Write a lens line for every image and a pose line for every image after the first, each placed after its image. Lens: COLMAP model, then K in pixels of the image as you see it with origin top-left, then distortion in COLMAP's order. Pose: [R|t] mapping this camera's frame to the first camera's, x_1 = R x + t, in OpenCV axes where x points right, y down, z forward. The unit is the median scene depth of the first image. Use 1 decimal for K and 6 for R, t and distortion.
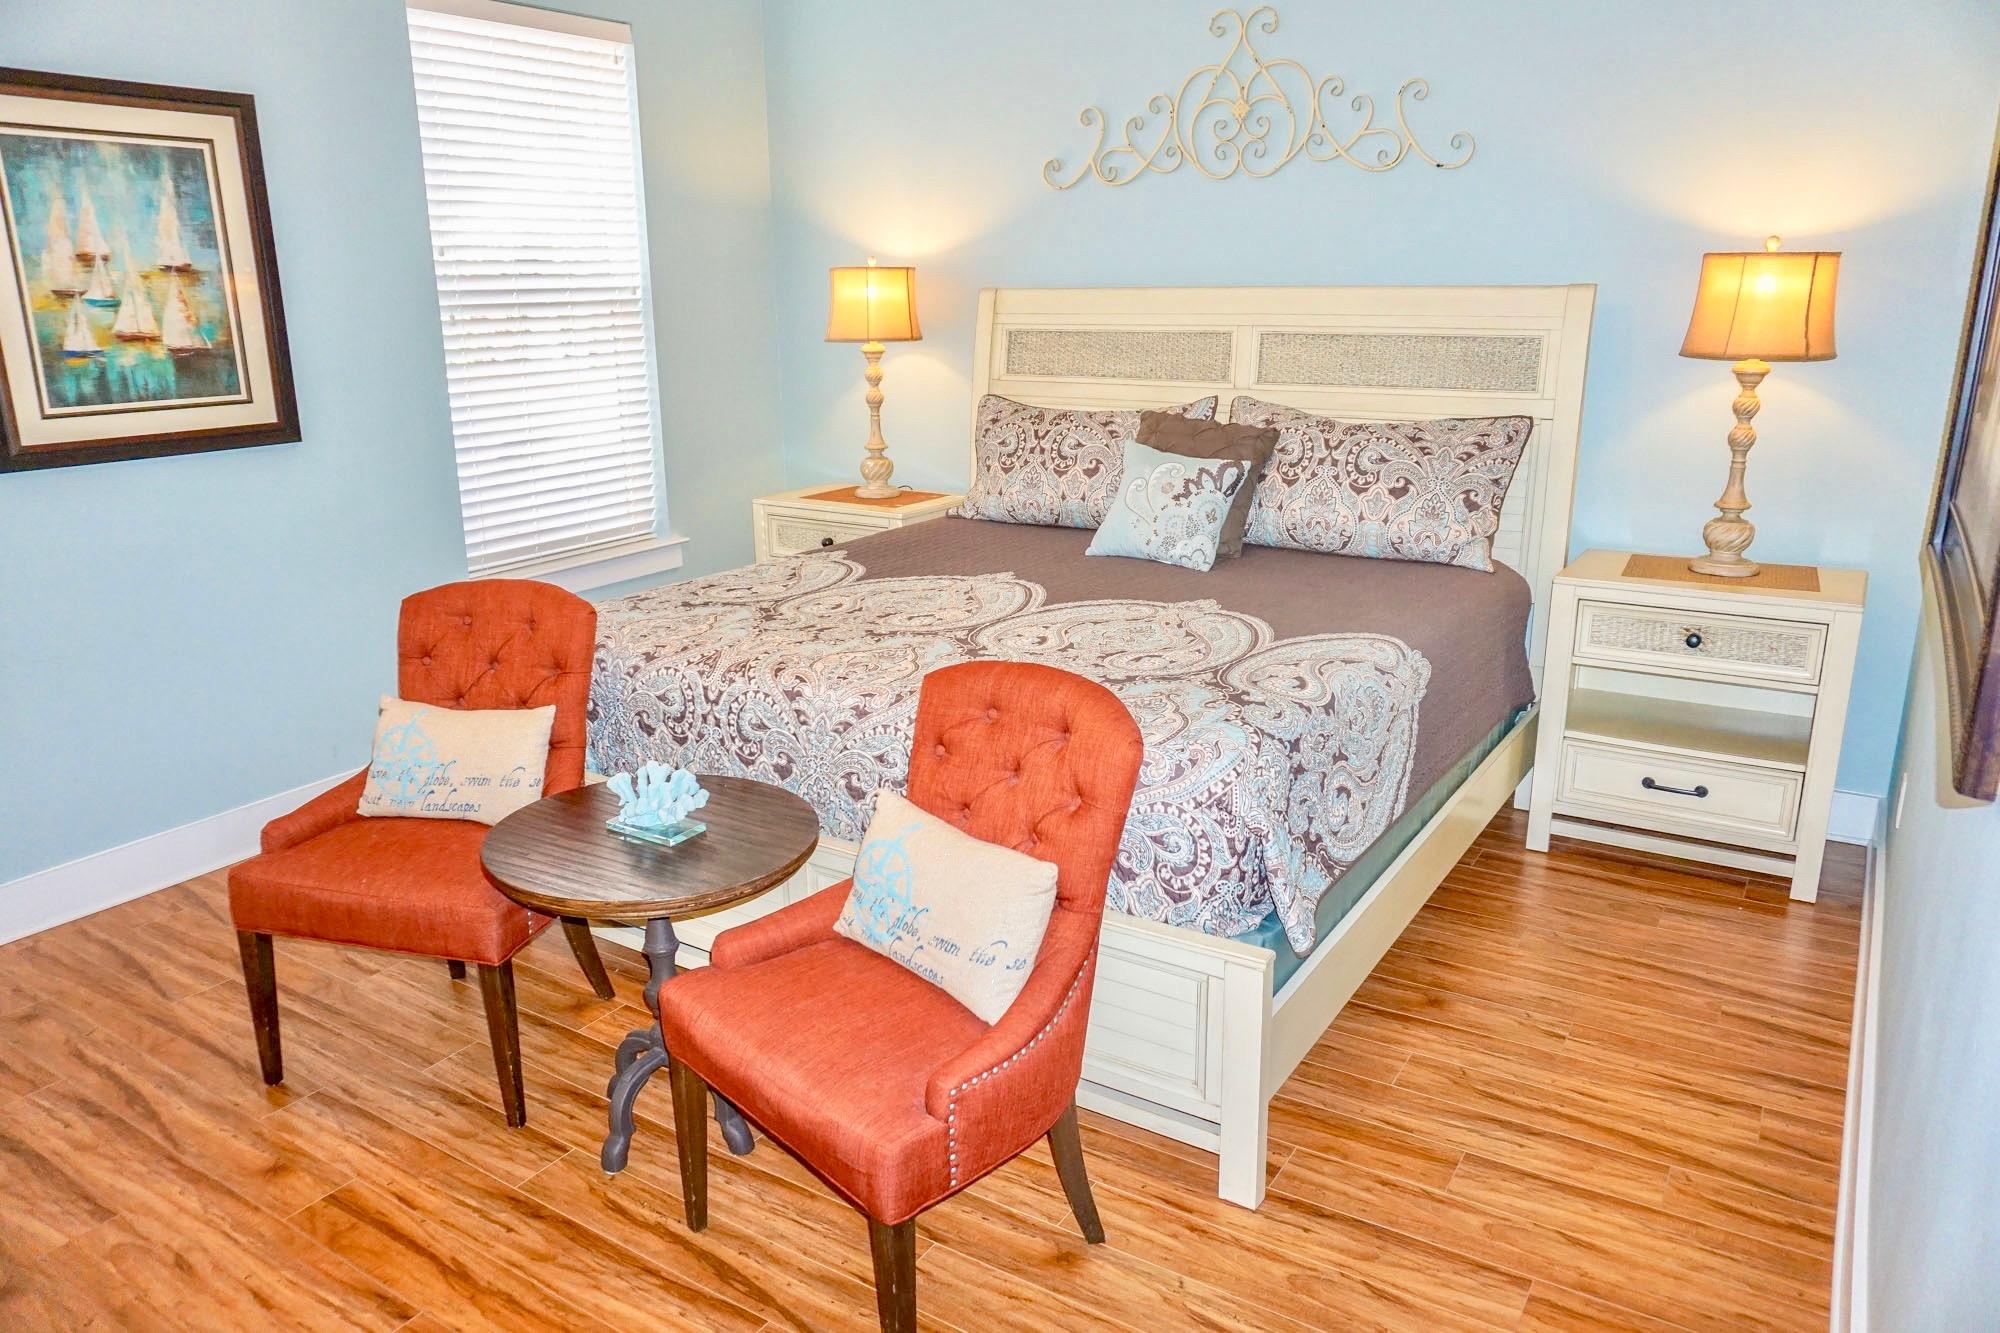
lens RADIAL K [[1374.4, 0, 1012.0], [0, 1374.4, 668.9], [0, 0, 1]] dist [-0.050585, 0.046737]
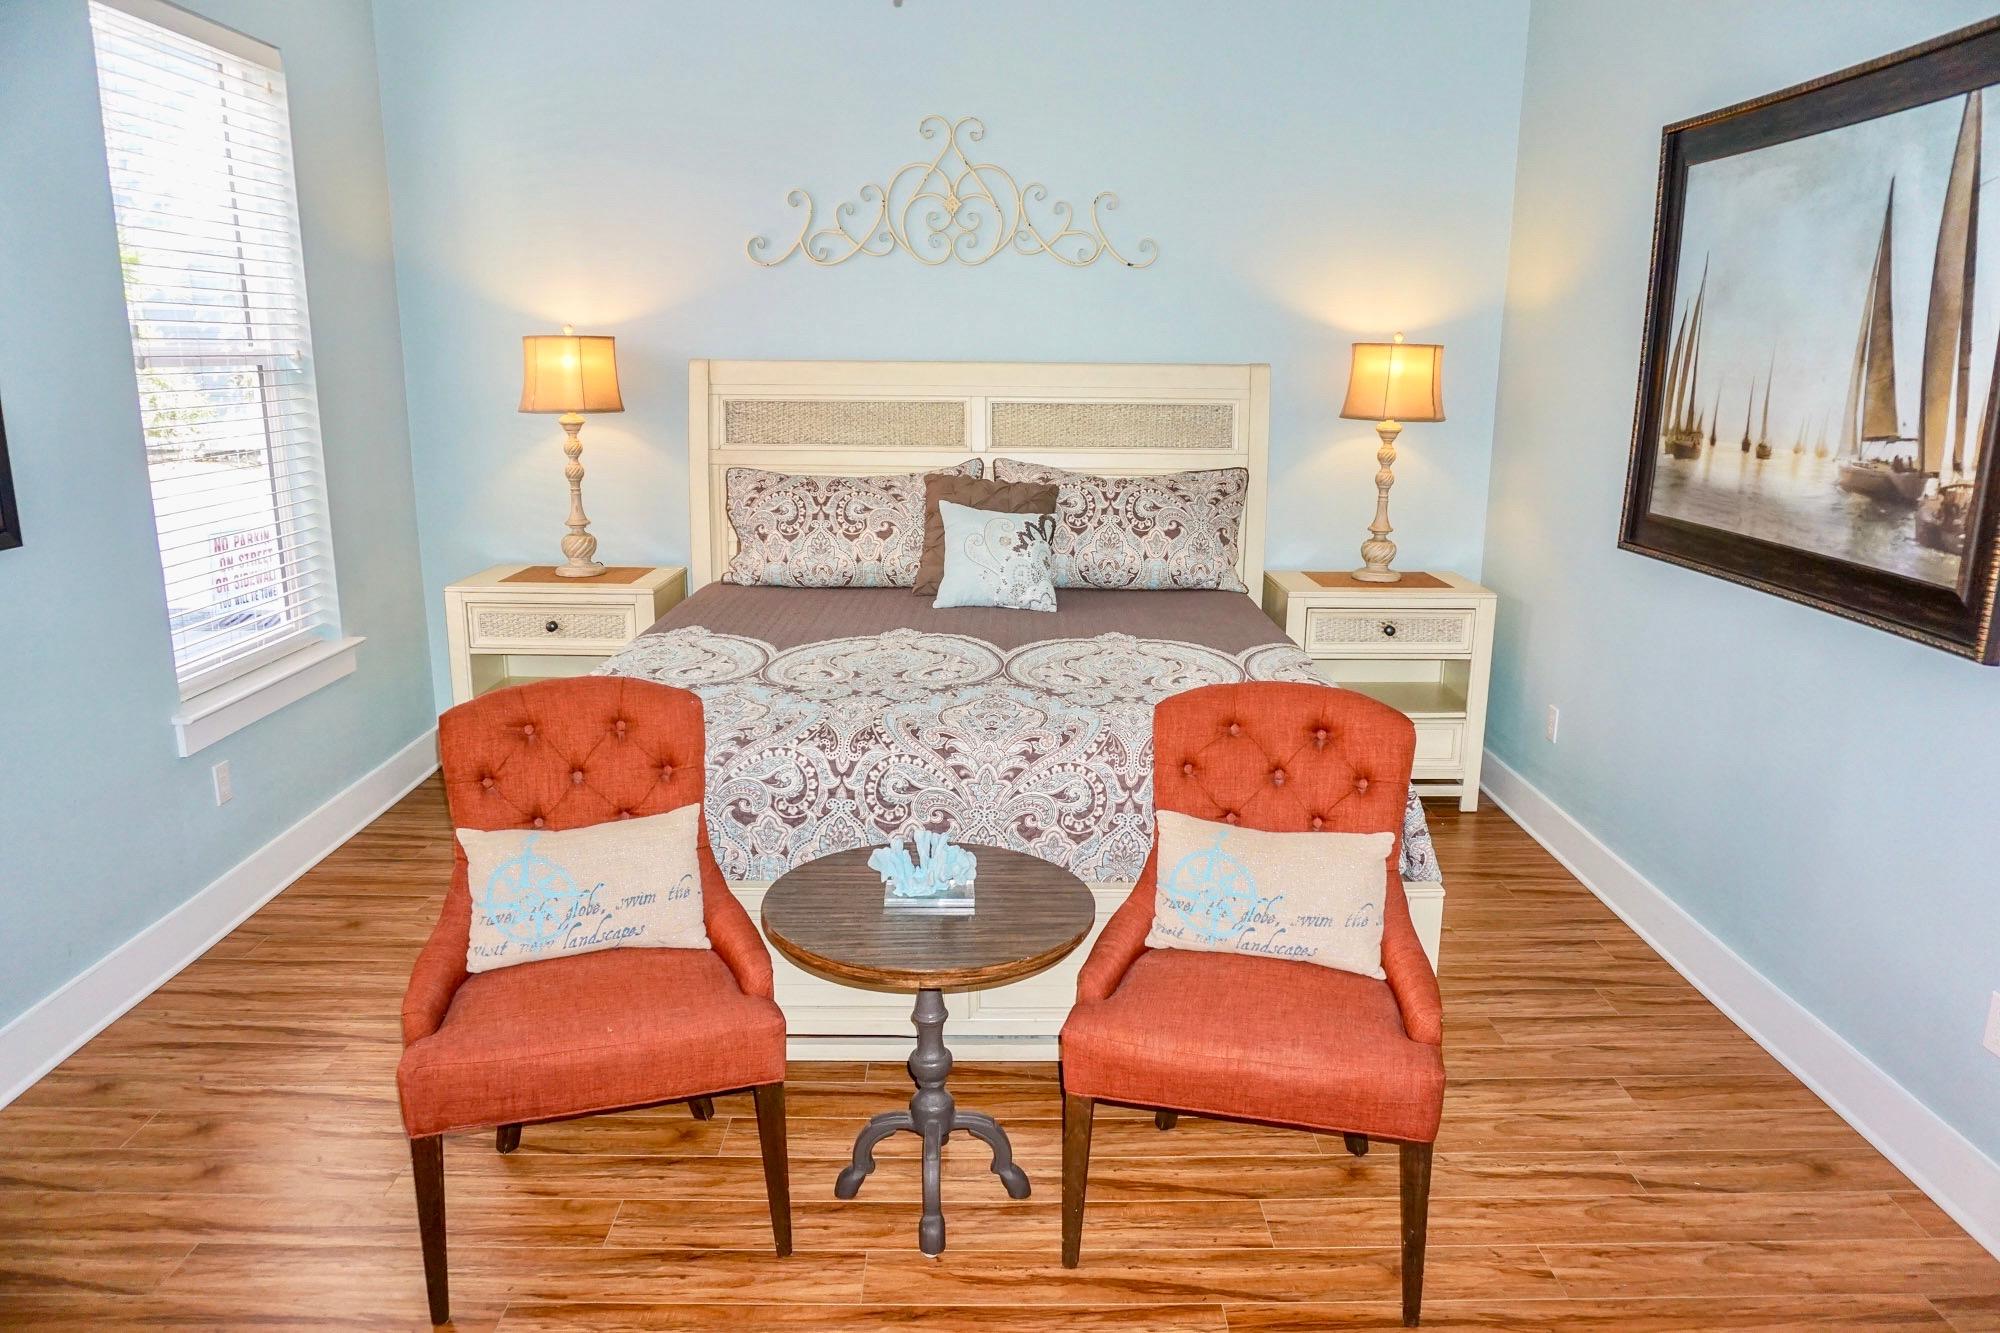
lens RADIAL K [[1341.9, 0, 1001.4], [0, 1341.9, 672.6], [0, 0, 1]] dist [-0.052315, 0.045414]
pose [[0.834831, -0.108580, 0.539693, -0.361993], [0.130892, 0.991392, -0.003016, -0.017396], [-0.534719, 0.073160, 0.841857, 0.070744]]
